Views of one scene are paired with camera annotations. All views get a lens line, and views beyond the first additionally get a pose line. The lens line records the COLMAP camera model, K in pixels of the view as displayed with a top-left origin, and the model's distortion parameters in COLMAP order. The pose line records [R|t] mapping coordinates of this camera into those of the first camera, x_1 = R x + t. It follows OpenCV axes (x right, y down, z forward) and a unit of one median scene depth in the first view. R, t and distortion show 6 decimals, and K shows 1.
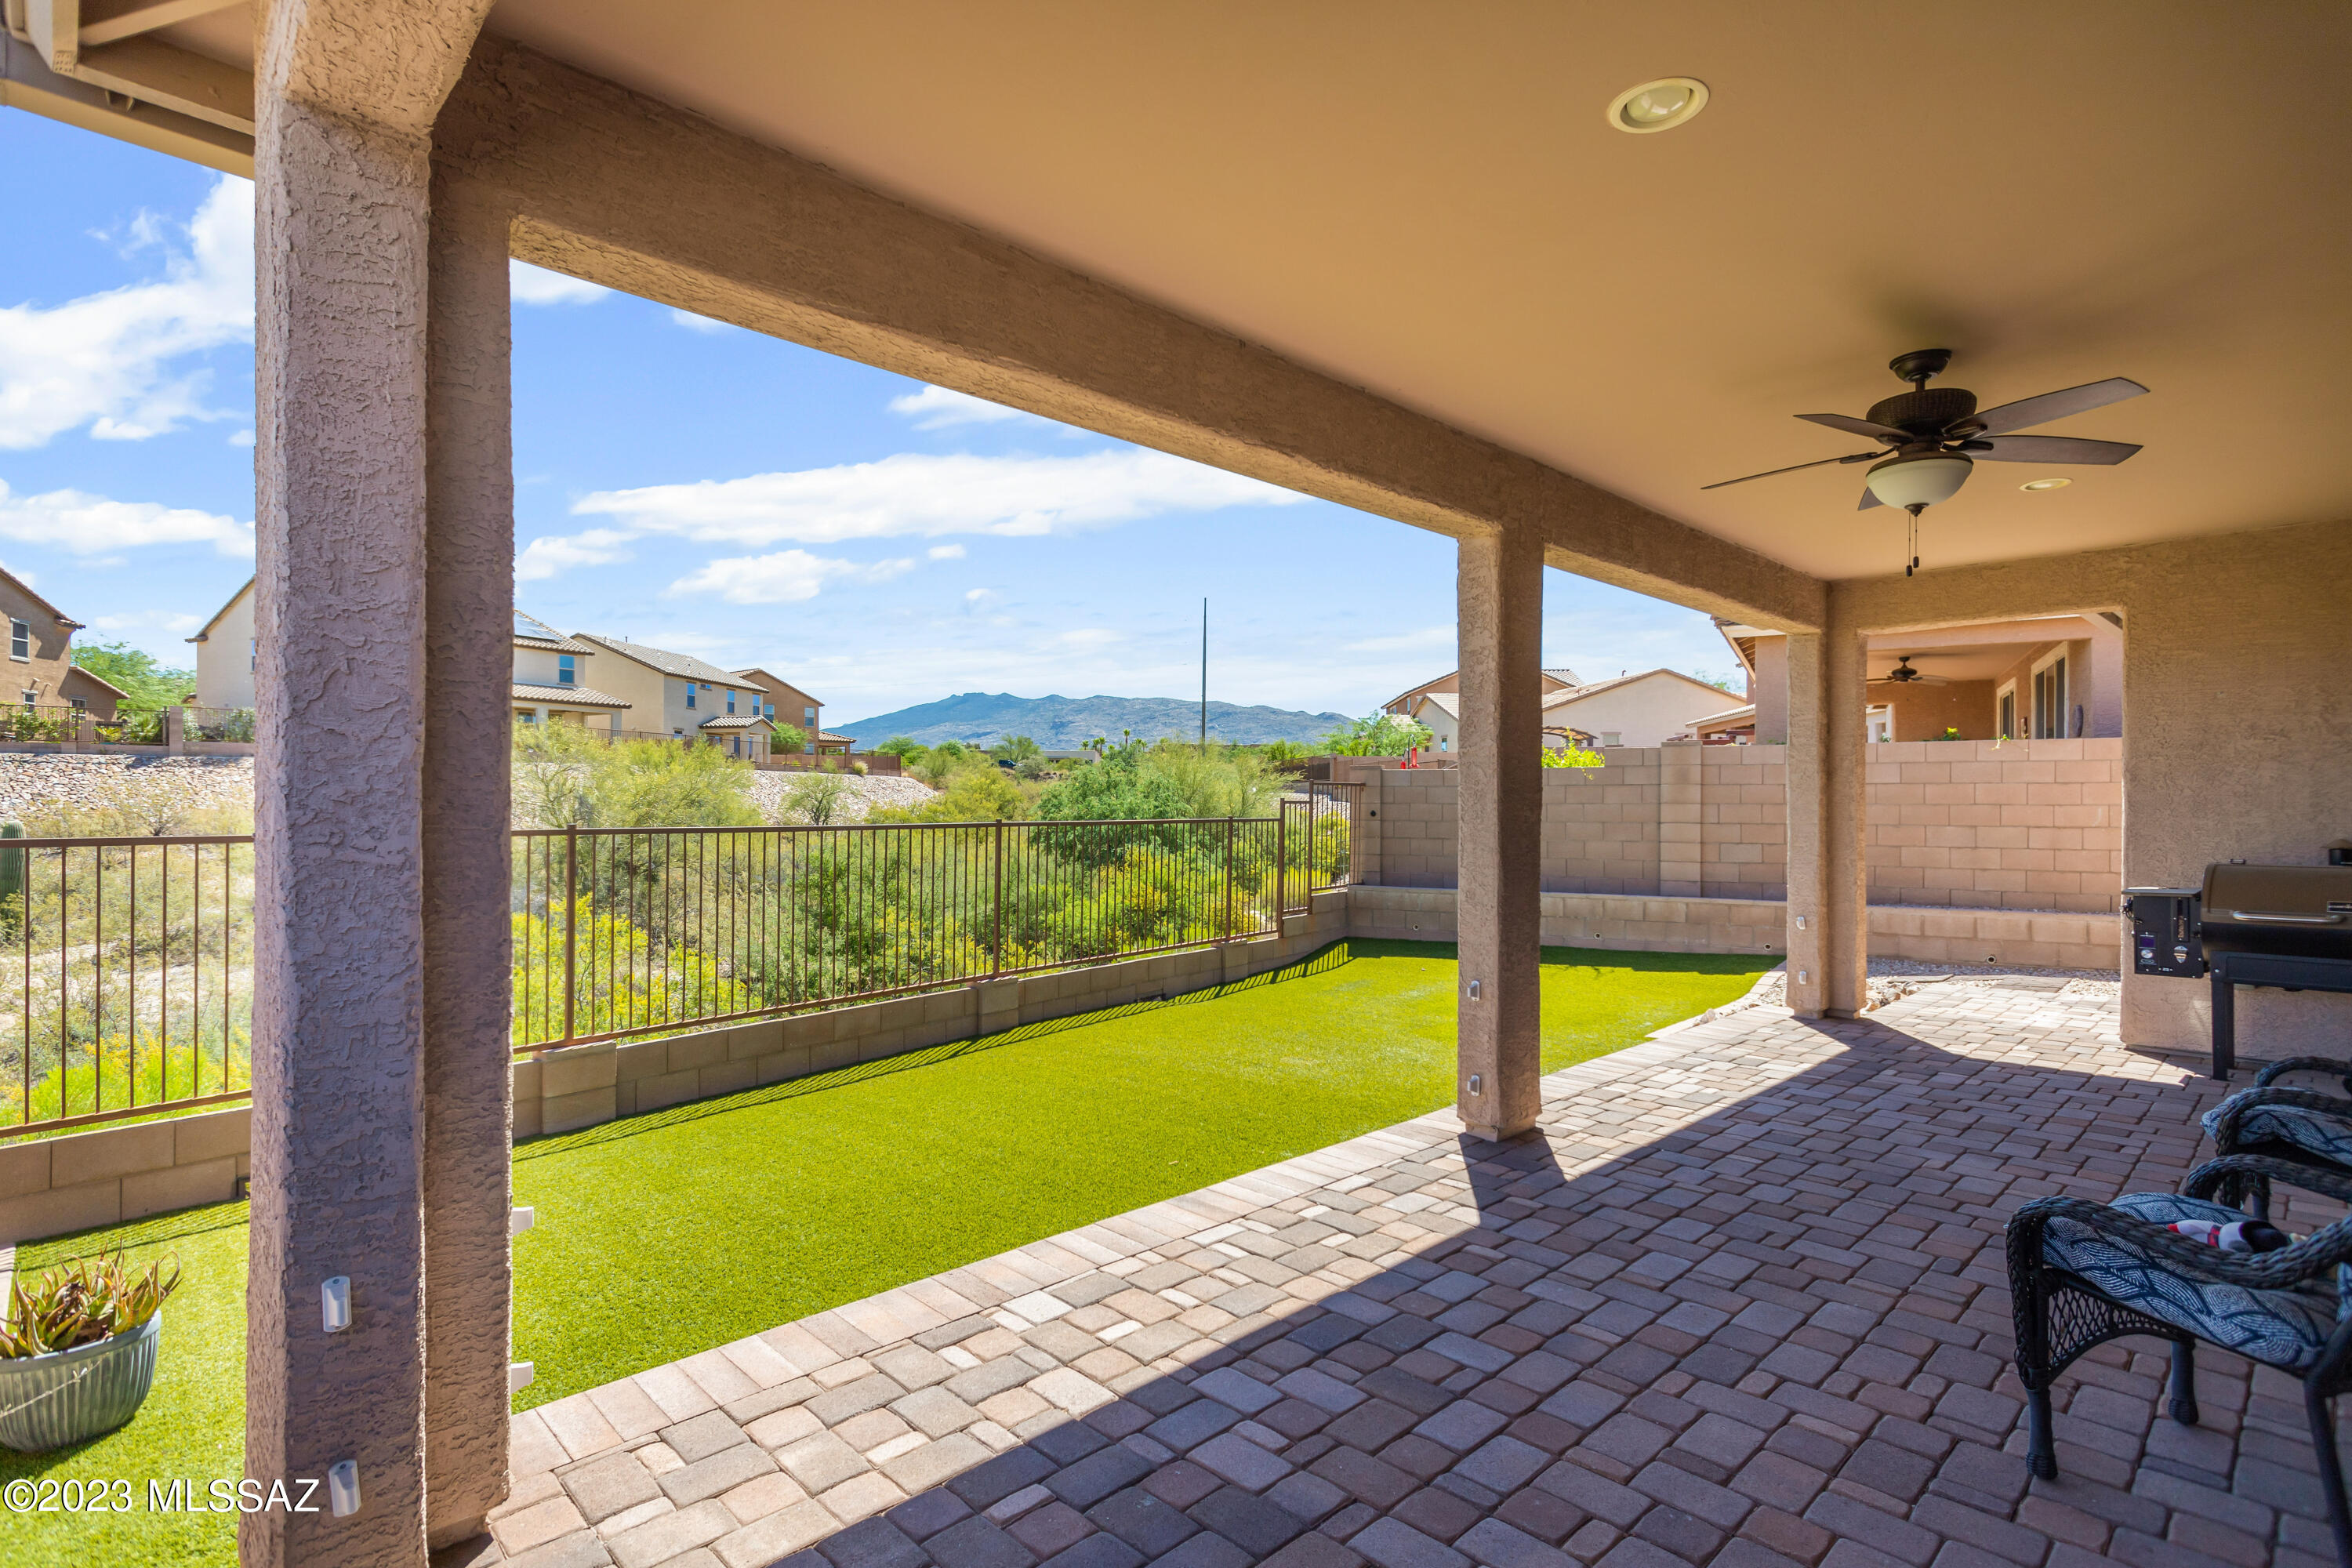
lens RADIAL K [[1133.8, 0, 1165.1], [0, 1133.8, 794.3], [0, 0, 1]] dist [0.003433, 0.000290]
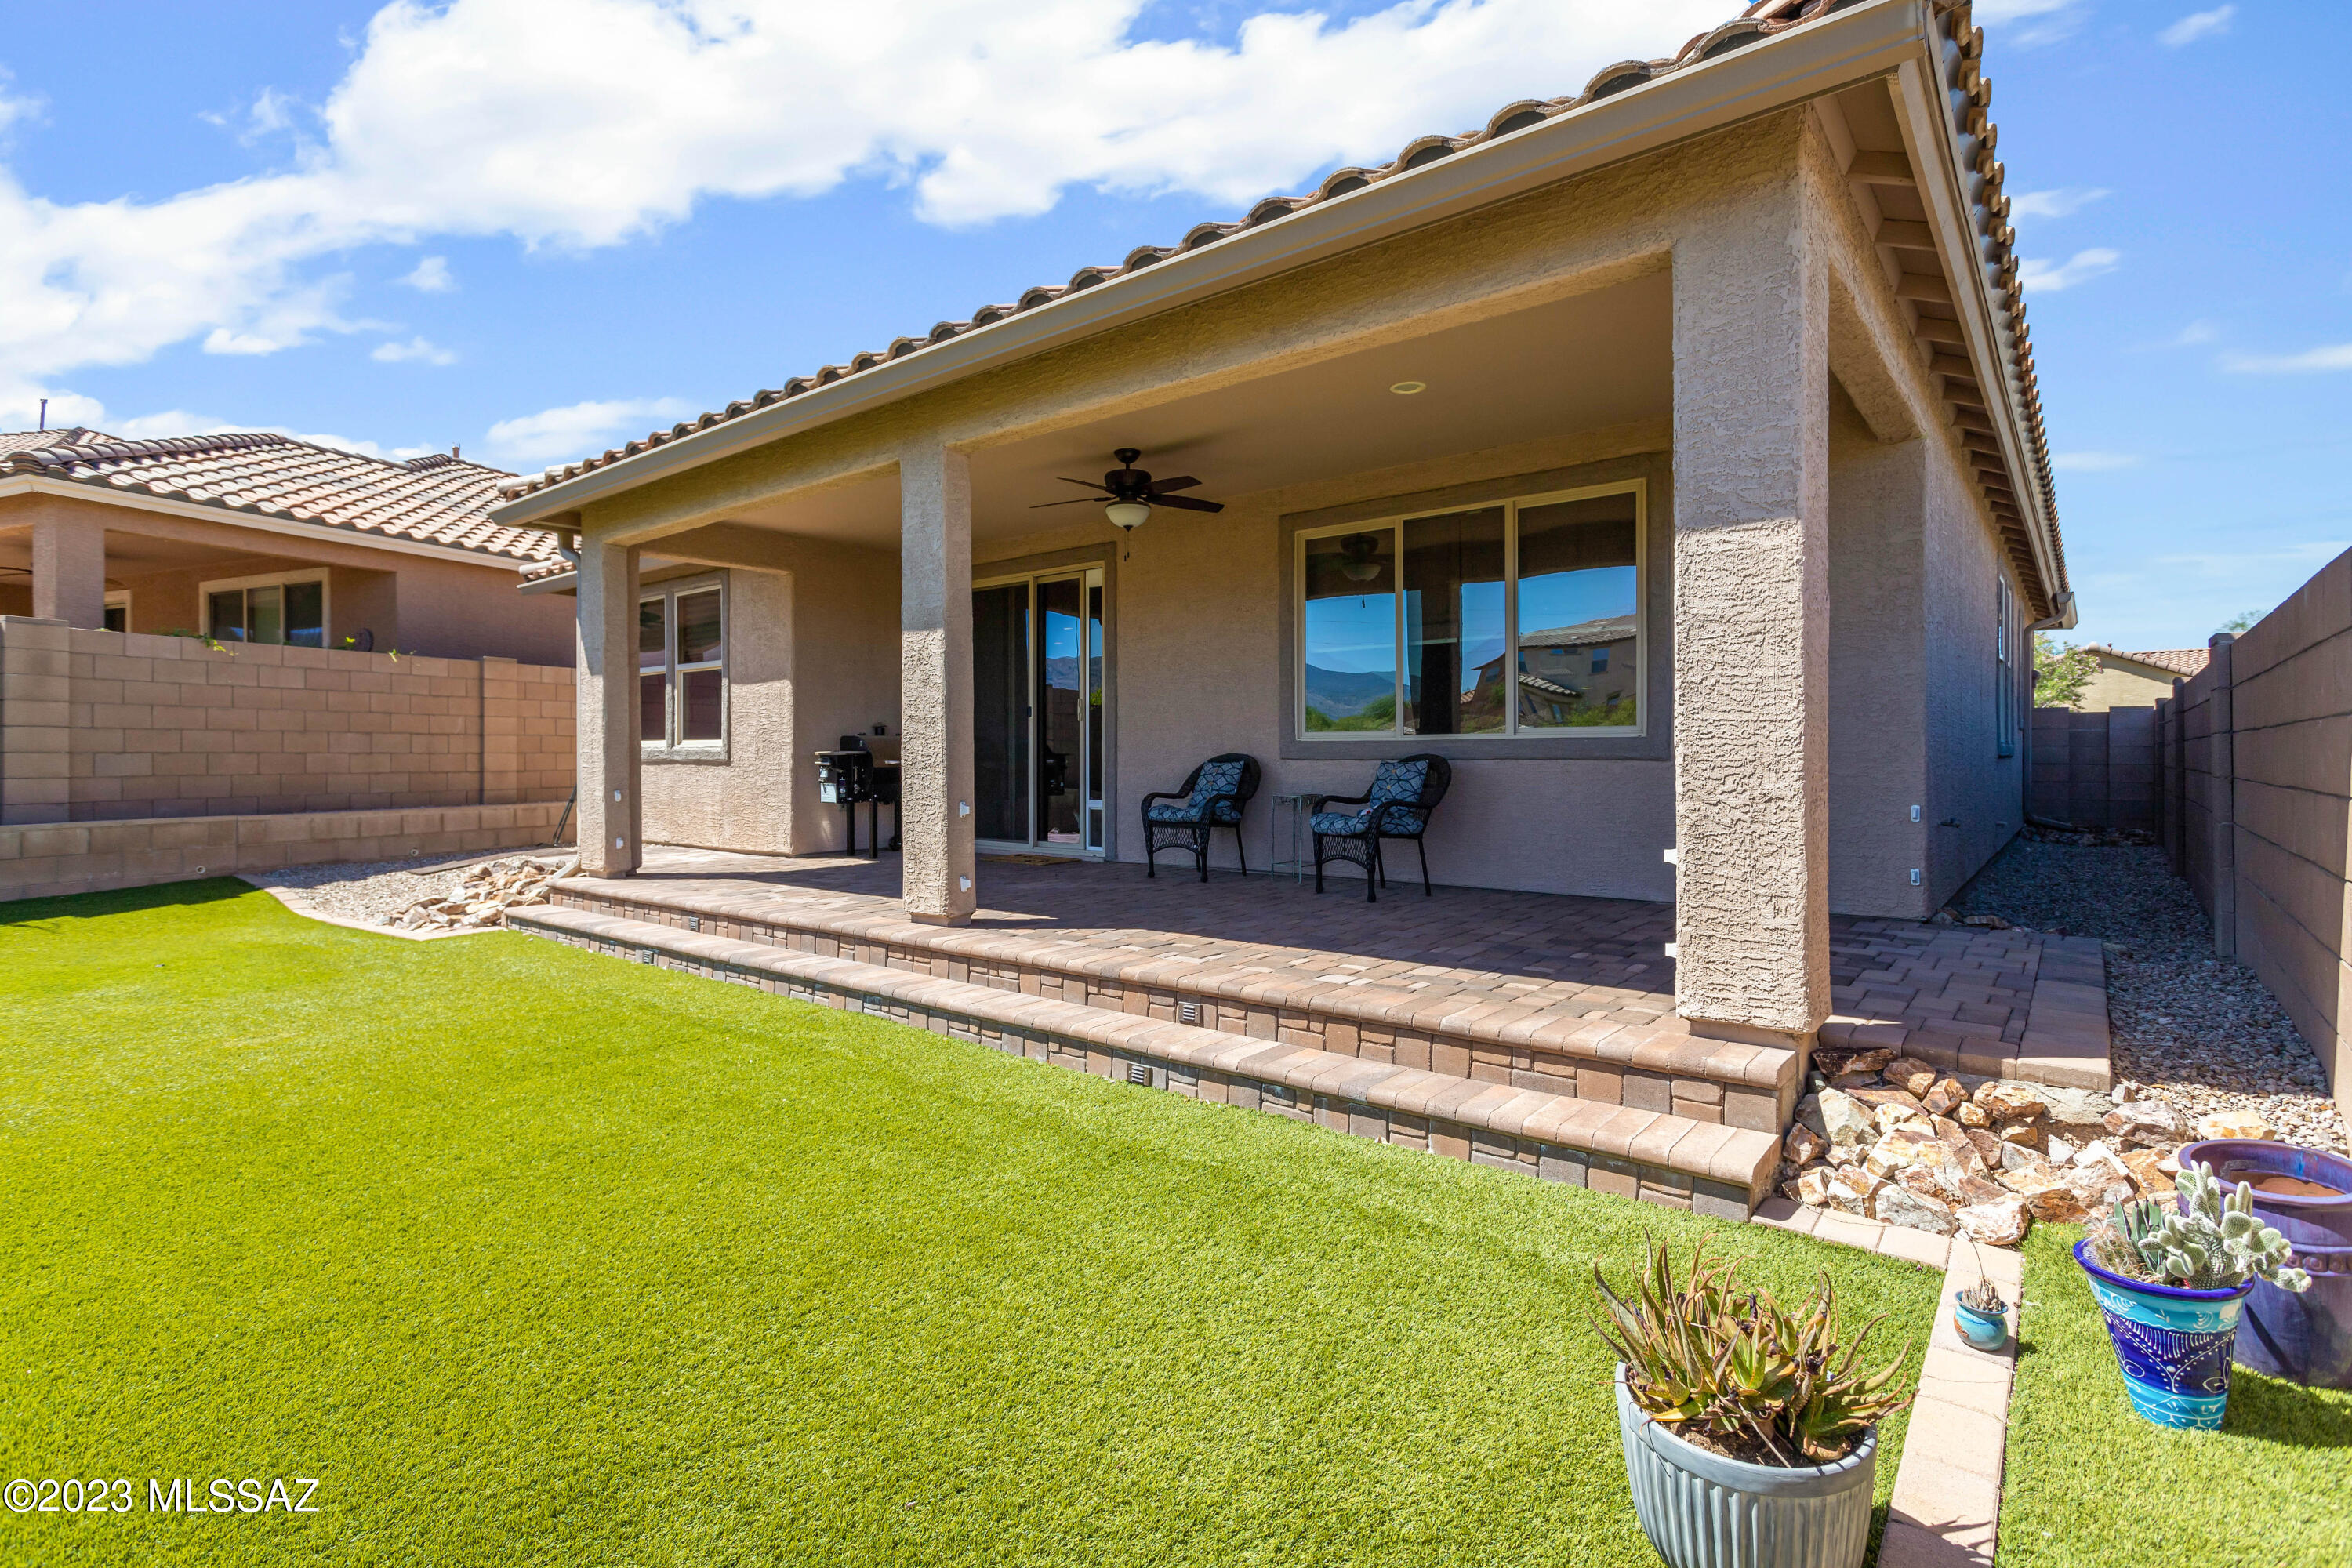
lens RADIAL K [[1133.8, 0, 1165.0], [0, 1133.8, 769.3], [0, 0, 1]] dist [0.003433, 0.000290]
pose [[-0.132636, -0.010239, 0.991112, -0.442567], [-0.004284, 0.999943, 0.009757, 0.048870], [-0.991156, -0.002952, -0.132672, 0.406887]]
